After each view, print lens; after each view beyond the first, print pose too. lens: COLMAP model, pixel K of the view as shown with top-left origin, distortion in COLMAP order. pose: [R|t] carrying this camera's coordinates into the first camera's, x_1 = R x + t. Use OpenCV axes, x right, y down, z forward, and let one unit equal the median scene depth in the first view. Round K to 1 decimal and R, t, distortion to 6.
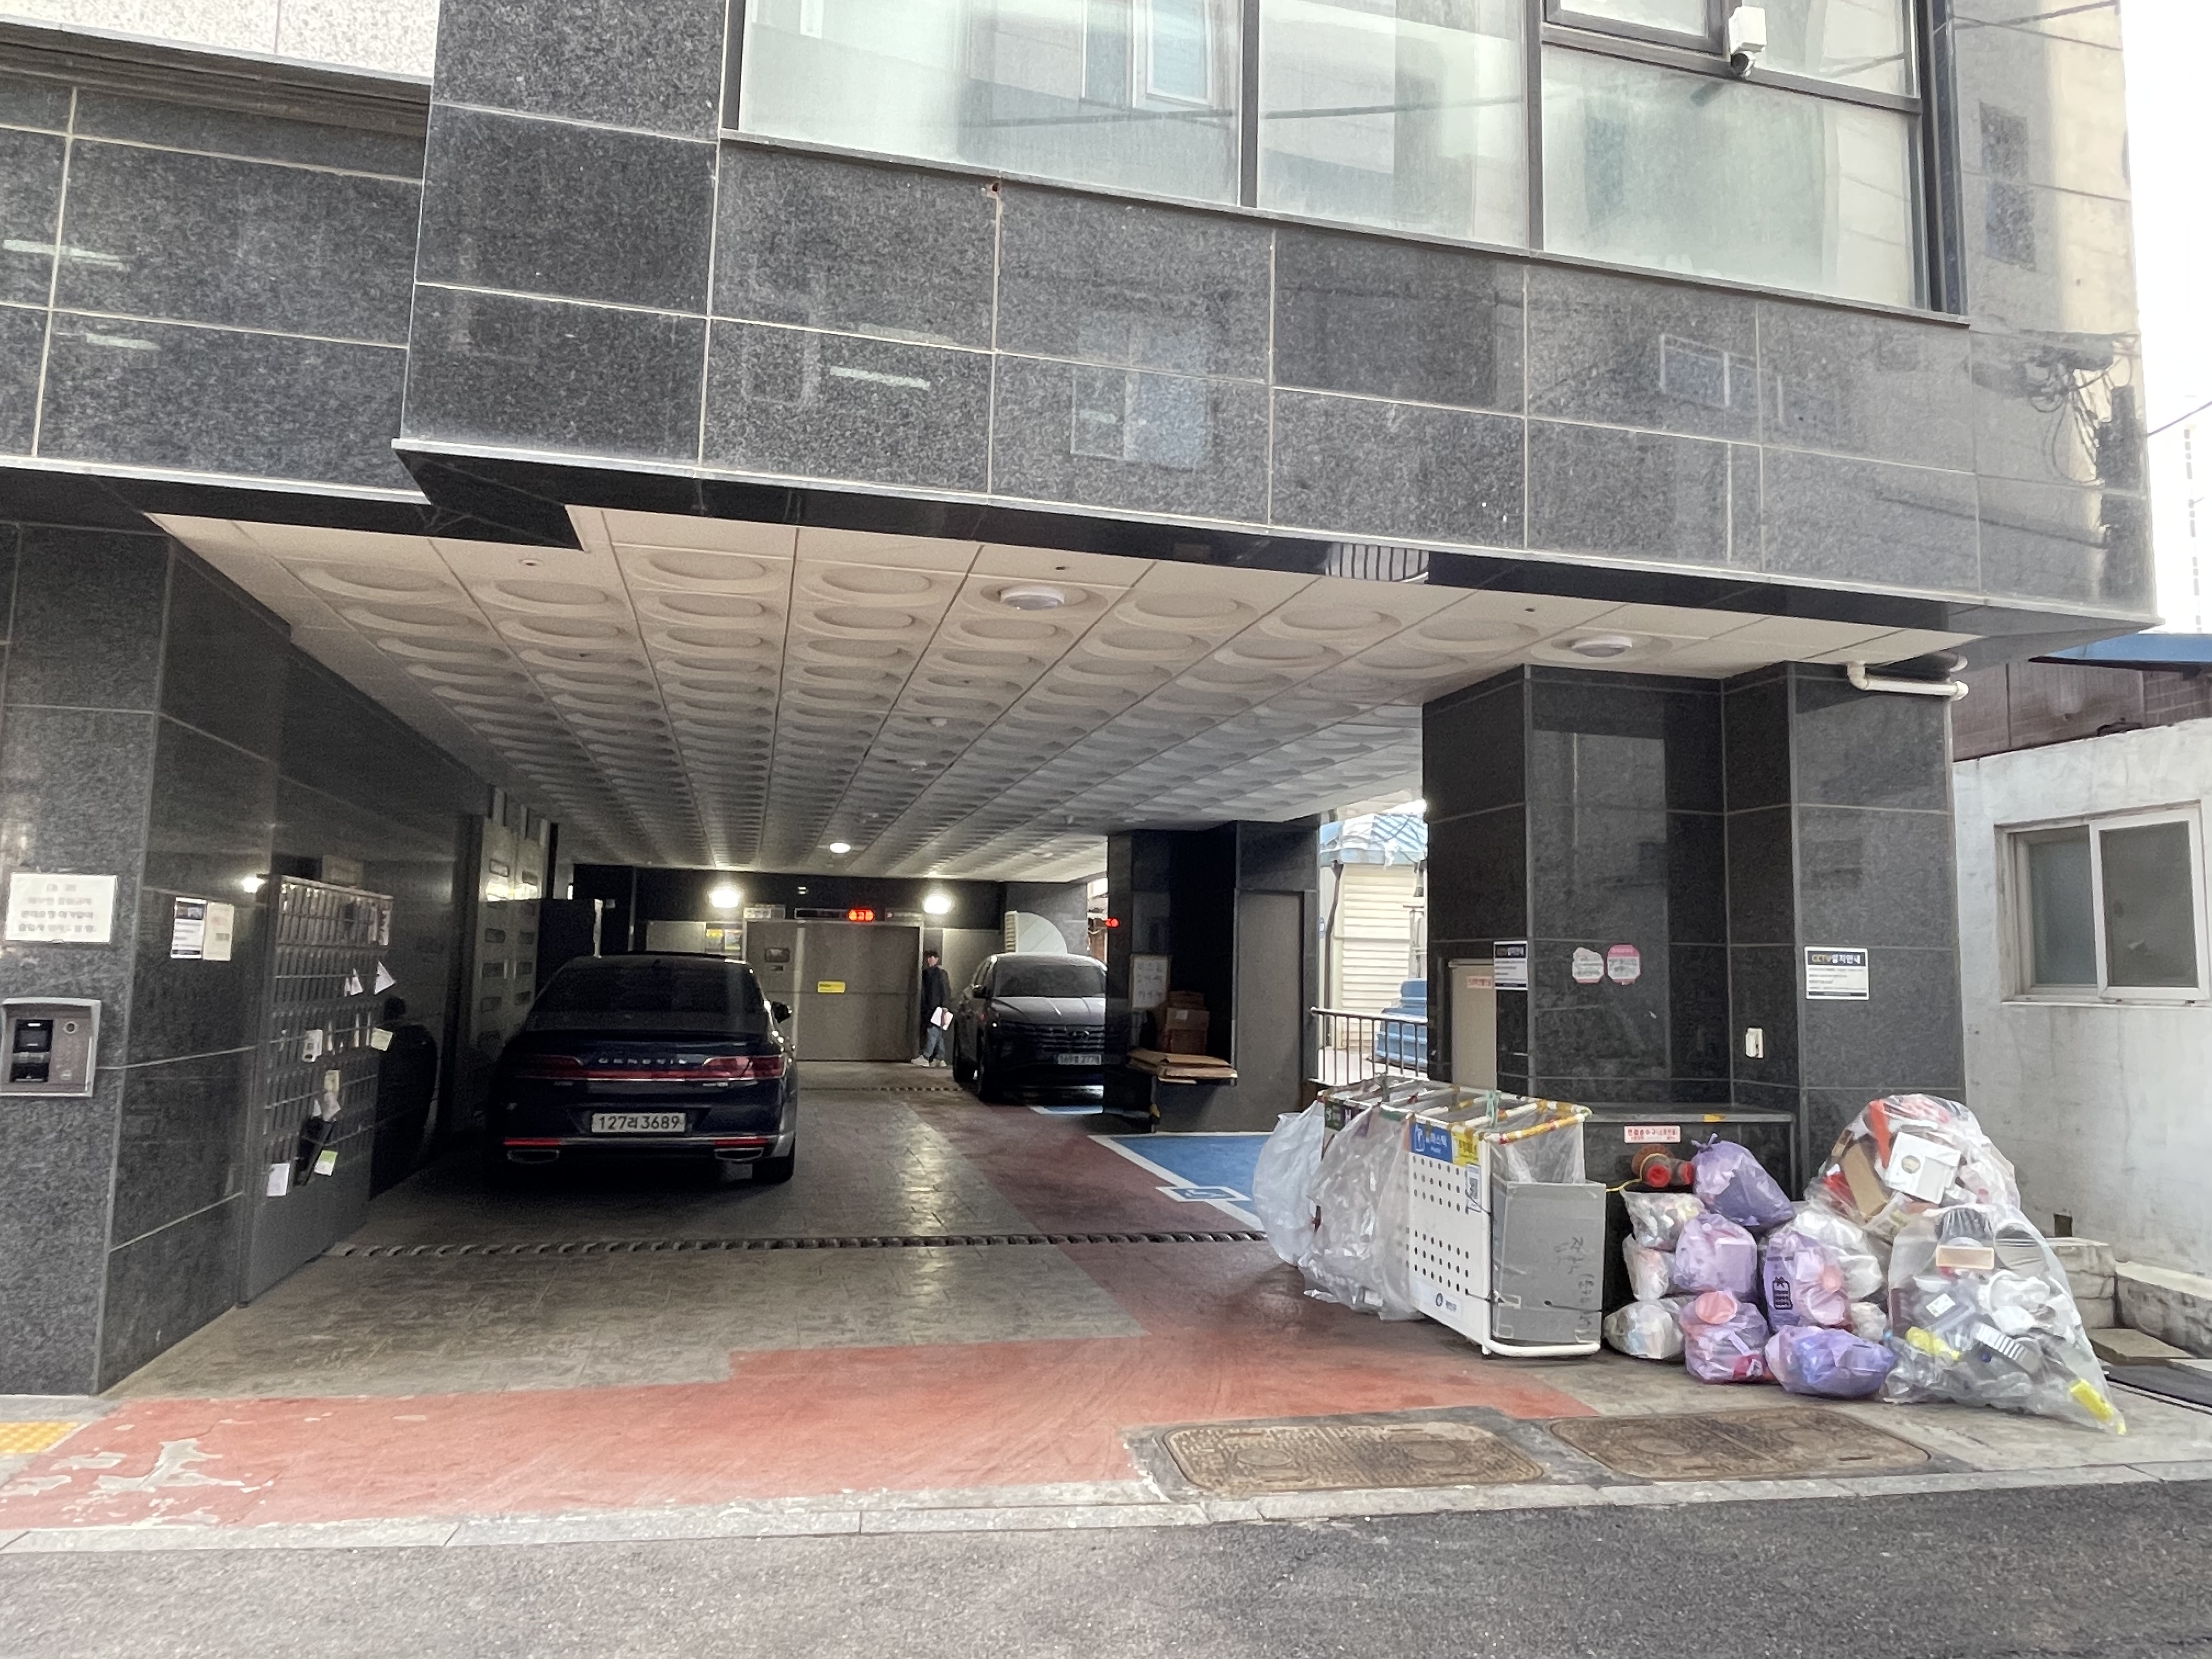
lens RADIAL K [[1478.1, 0, 1109.1], [0, 1478.1, 817.2], [0, 0, 1]] dist [-0.003202, -0.002546]
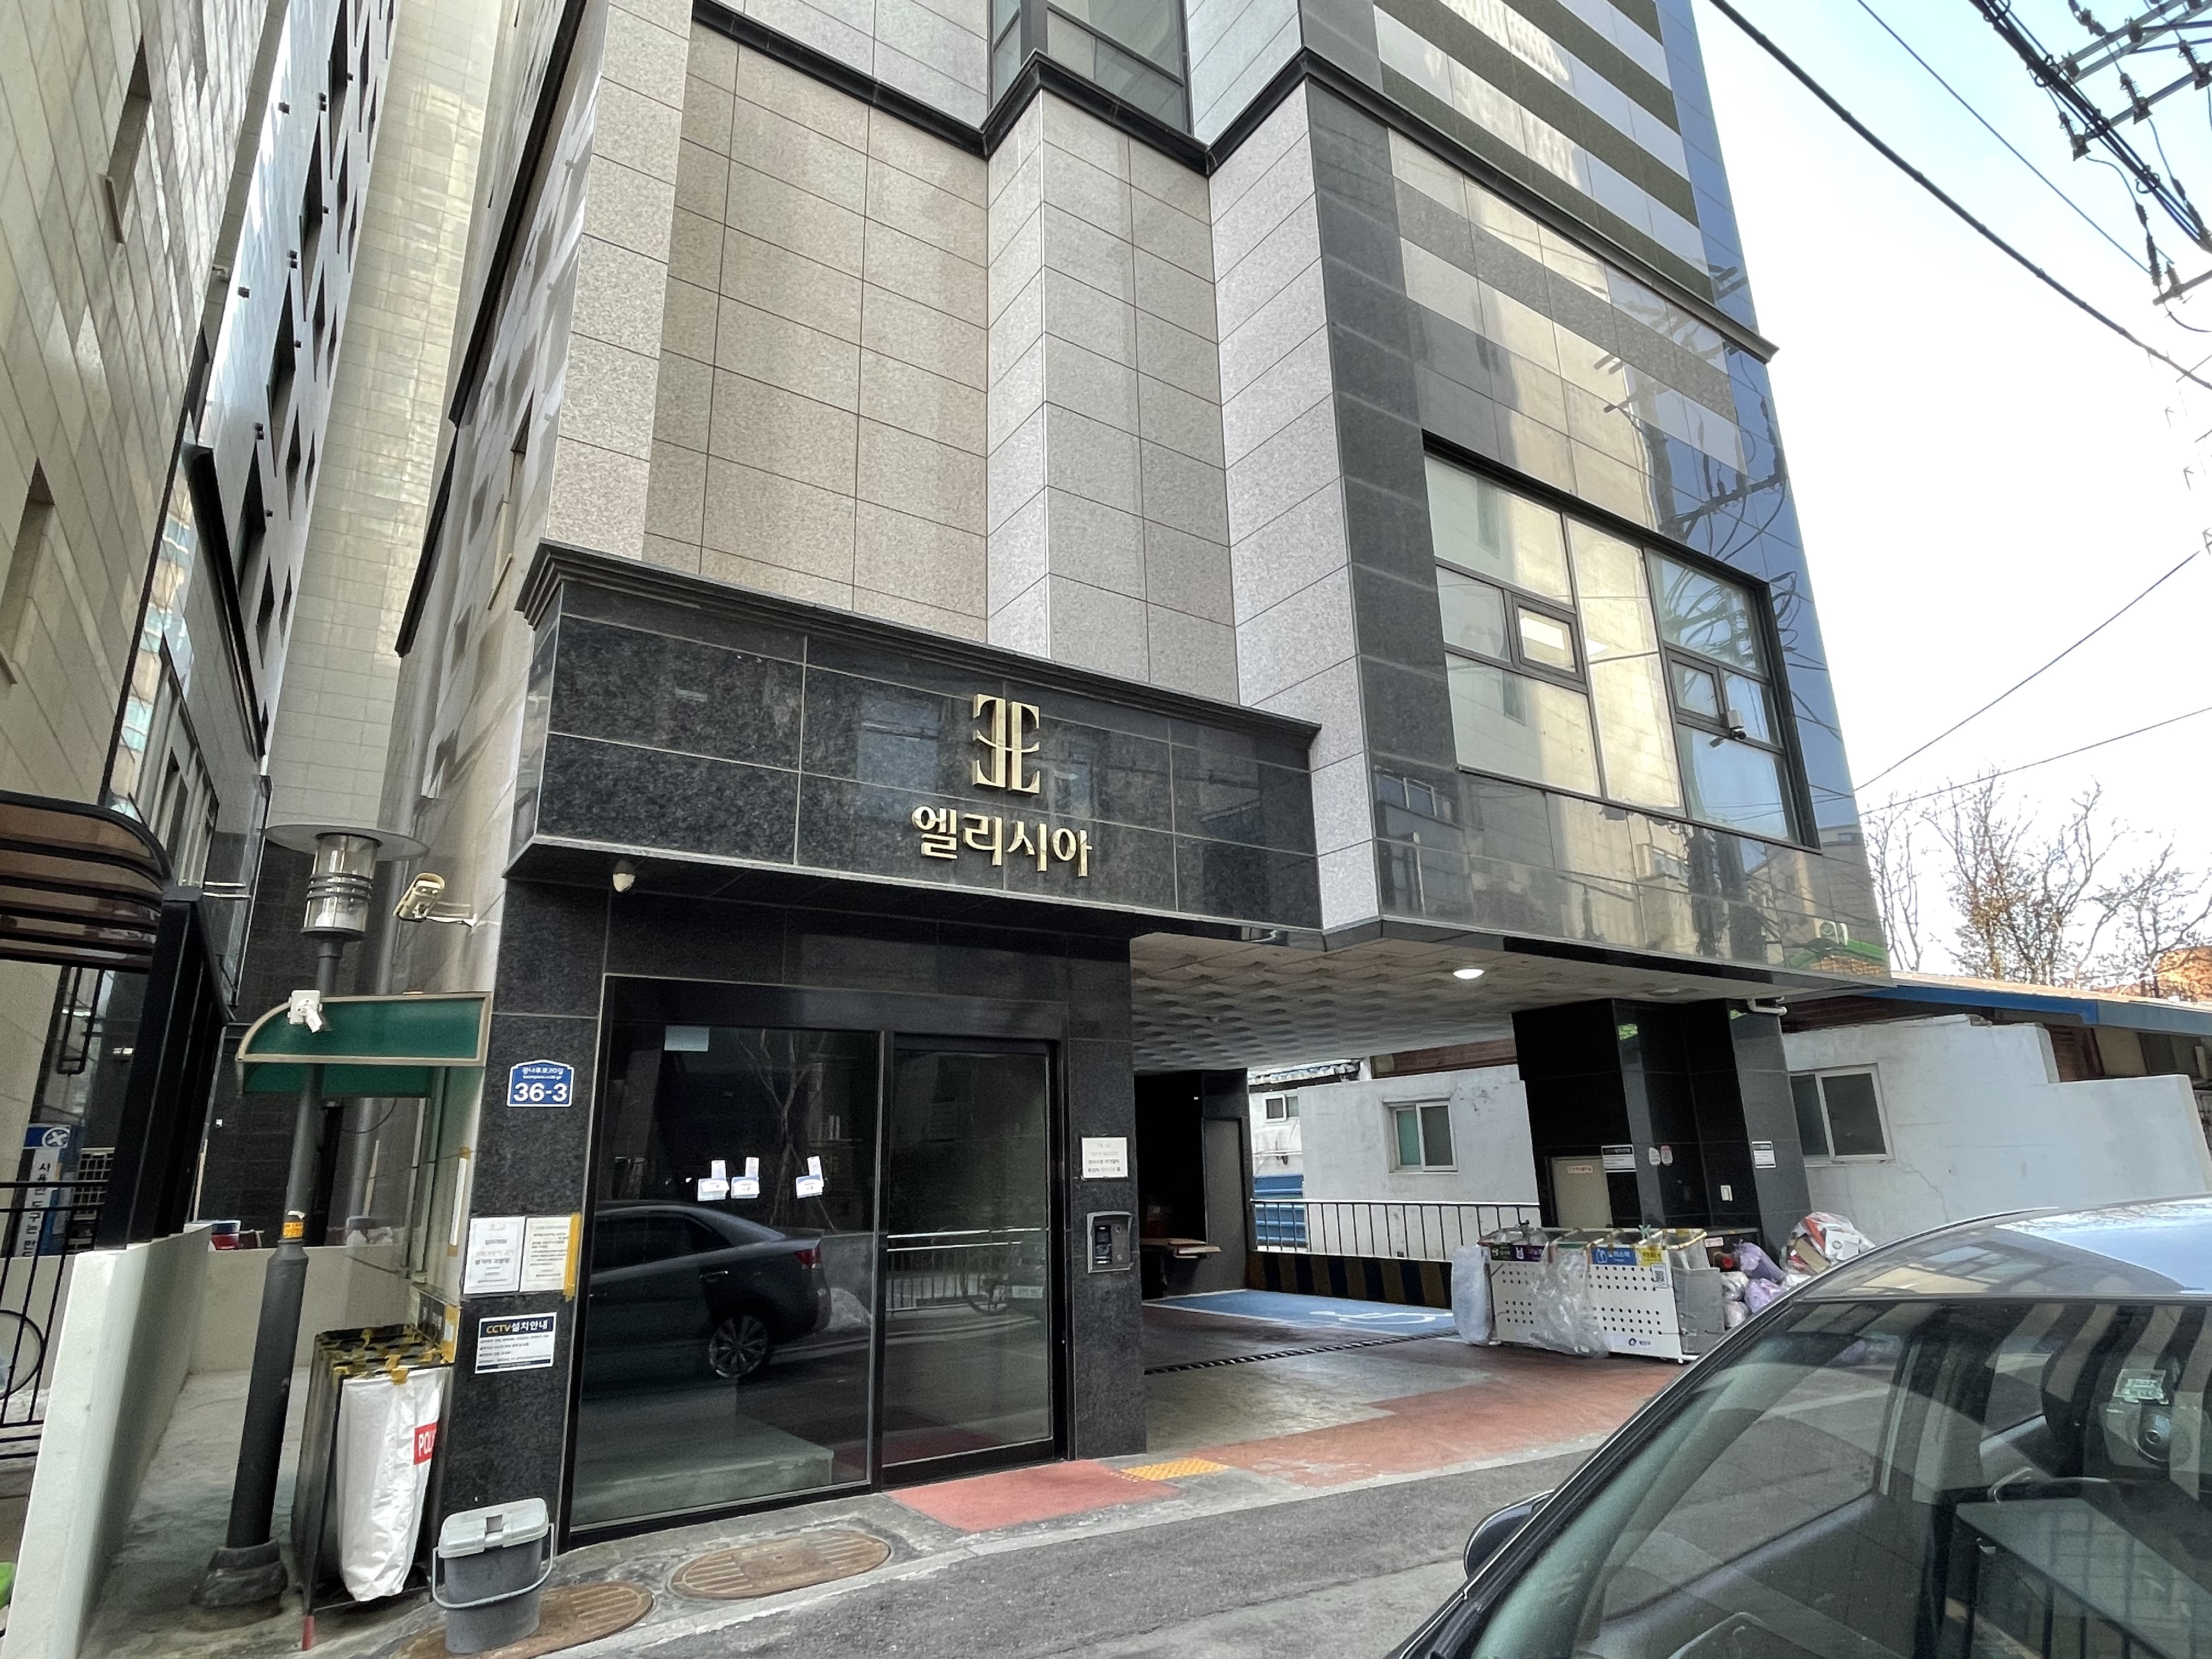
lens RADIAL K [[1222.8, 0, 1107.1], [0, 1222.8, 821.5], [0, 0, 1]] dist [-0.022626, 0.002994]
pose [[0.940968, 0.051074, 0.334621, -0.962045], [0.010897, 0.983469, -0.180750, -0.053577], [-0.338321, 0.173726, 0.924856, -0.320115]]
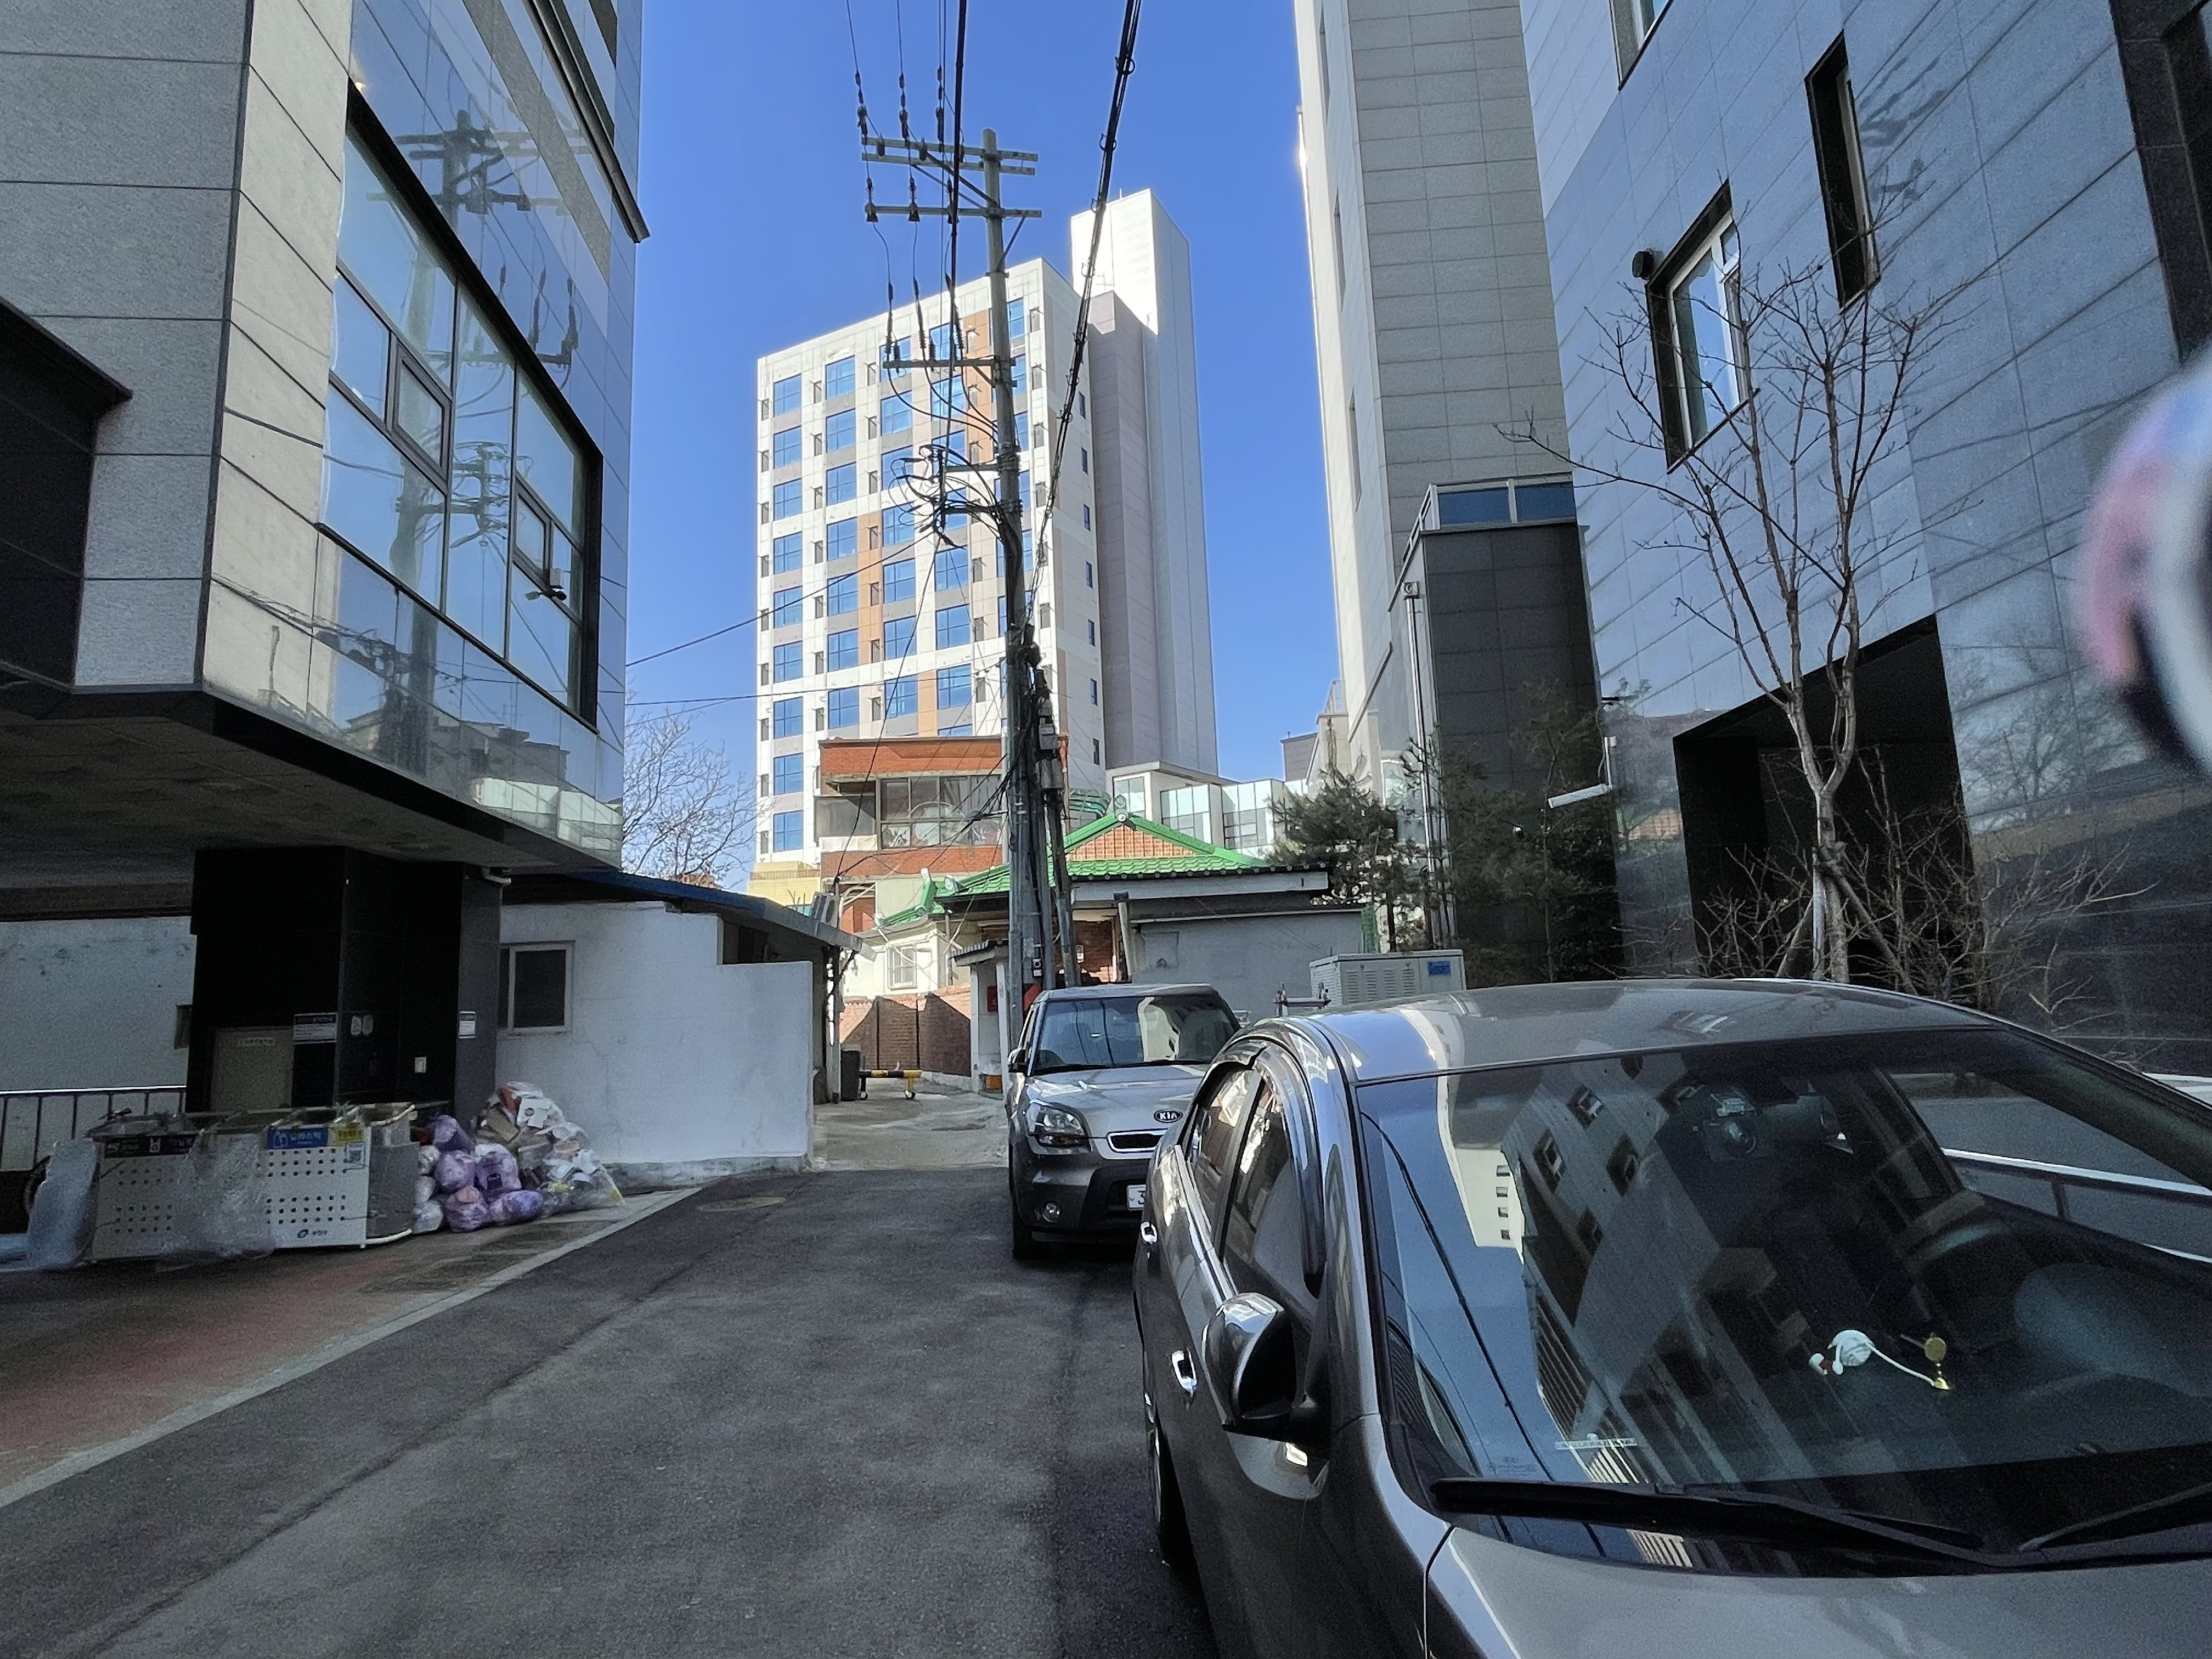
lens RADIAL K [[1222.8, 0, 1113.9], [0, 1222.8, 831.2], [0, 0, 1]] dist [-0.022626, 0.002994]
pose [[0.135314, 0.117522, 0.983808, -1.033974], [-0.055454, 0.992283, -0.110907, -0.018054], [-0.989250, -0.039549, 0.140787, -0.062587]]
